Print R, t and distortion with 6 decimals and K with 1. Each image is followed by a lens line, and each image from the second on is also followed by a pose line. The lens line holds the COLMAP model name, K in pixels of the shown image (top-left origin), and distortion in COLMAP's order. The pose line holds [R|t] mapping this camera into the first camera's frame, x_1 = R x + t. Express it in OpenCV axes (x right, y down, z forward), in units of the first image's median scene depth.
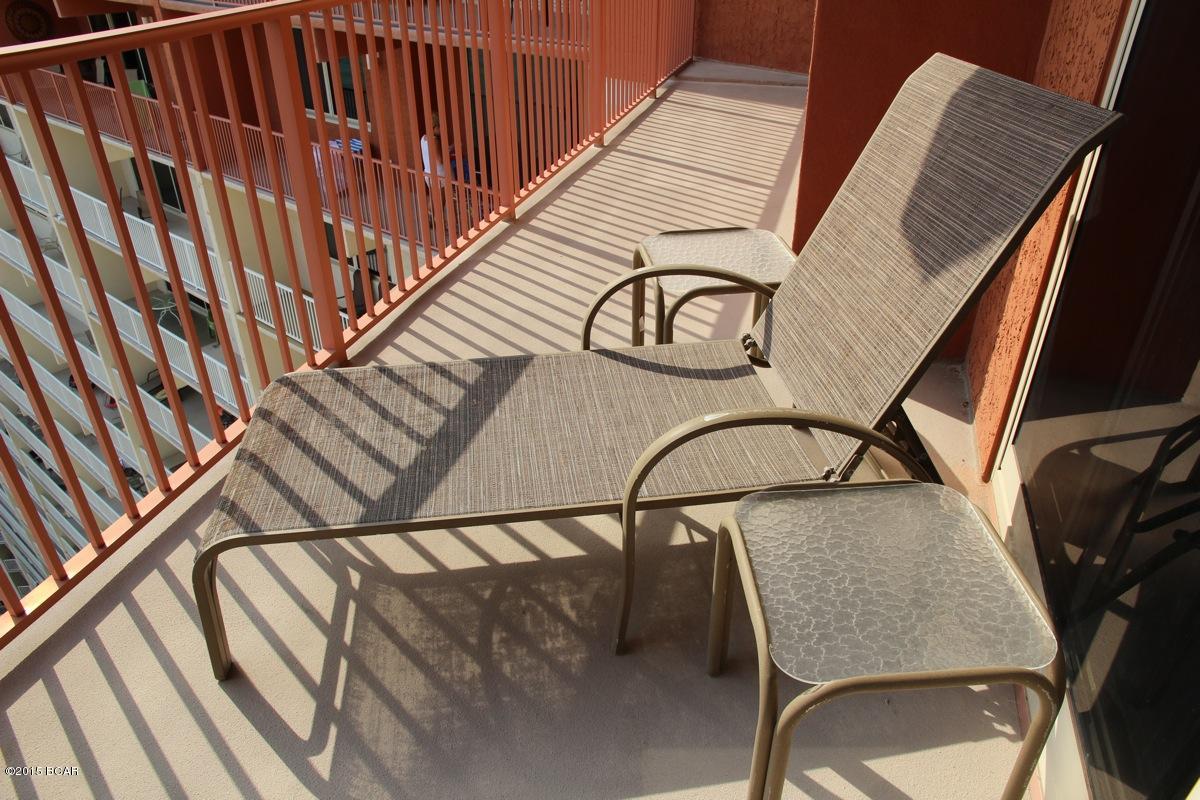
lens RADIAL K [[829.3, 0, 598.9], [0, 829.3, 402.3], [0, 0, 1]] dist [-0.108658, 0.061947]
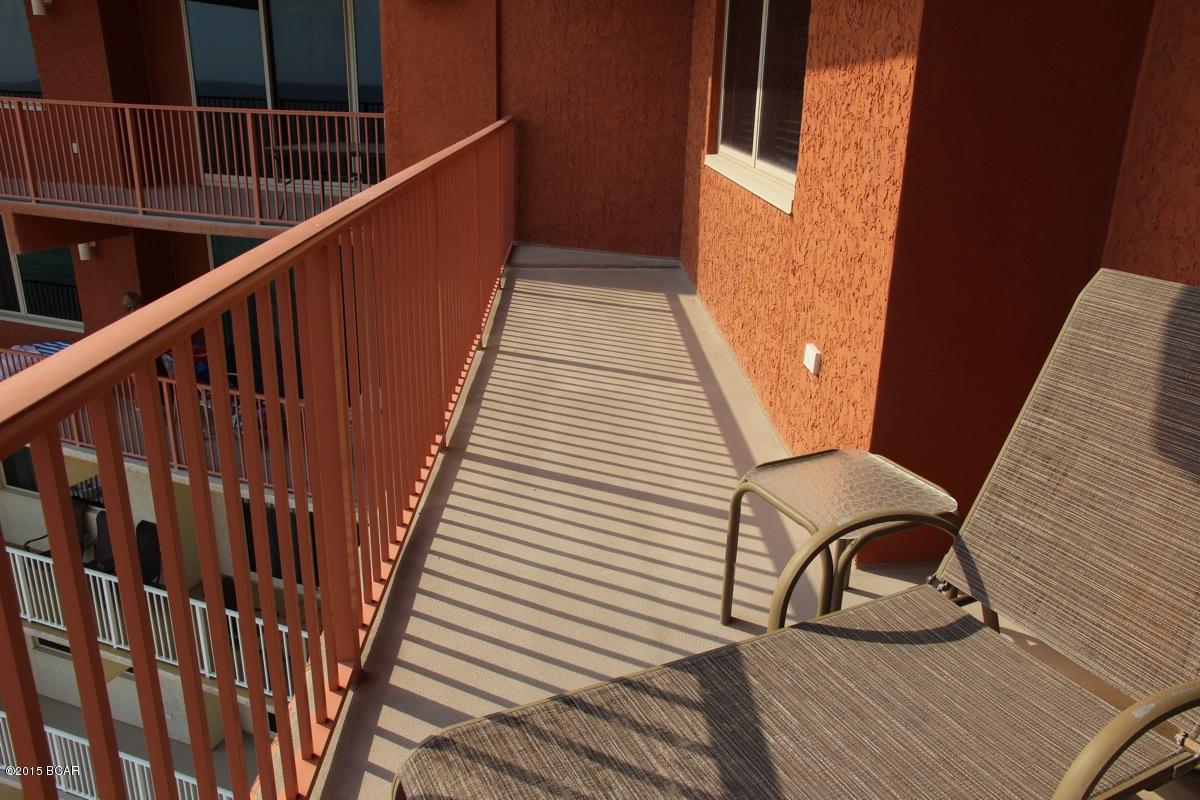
lens RADIAL K [[906.0, 0, 599.4], [0, 906.0, 397.1], [0, 0, 1]] dist [-0.063289, -0.001936]
pose [[0.944858, -0.078409, 0.317954, -0.224832], [0.144466, 0.971131, -0.189824, -0.070101], [-0.293891, 0.225291, 0.928909, 0.088230]]
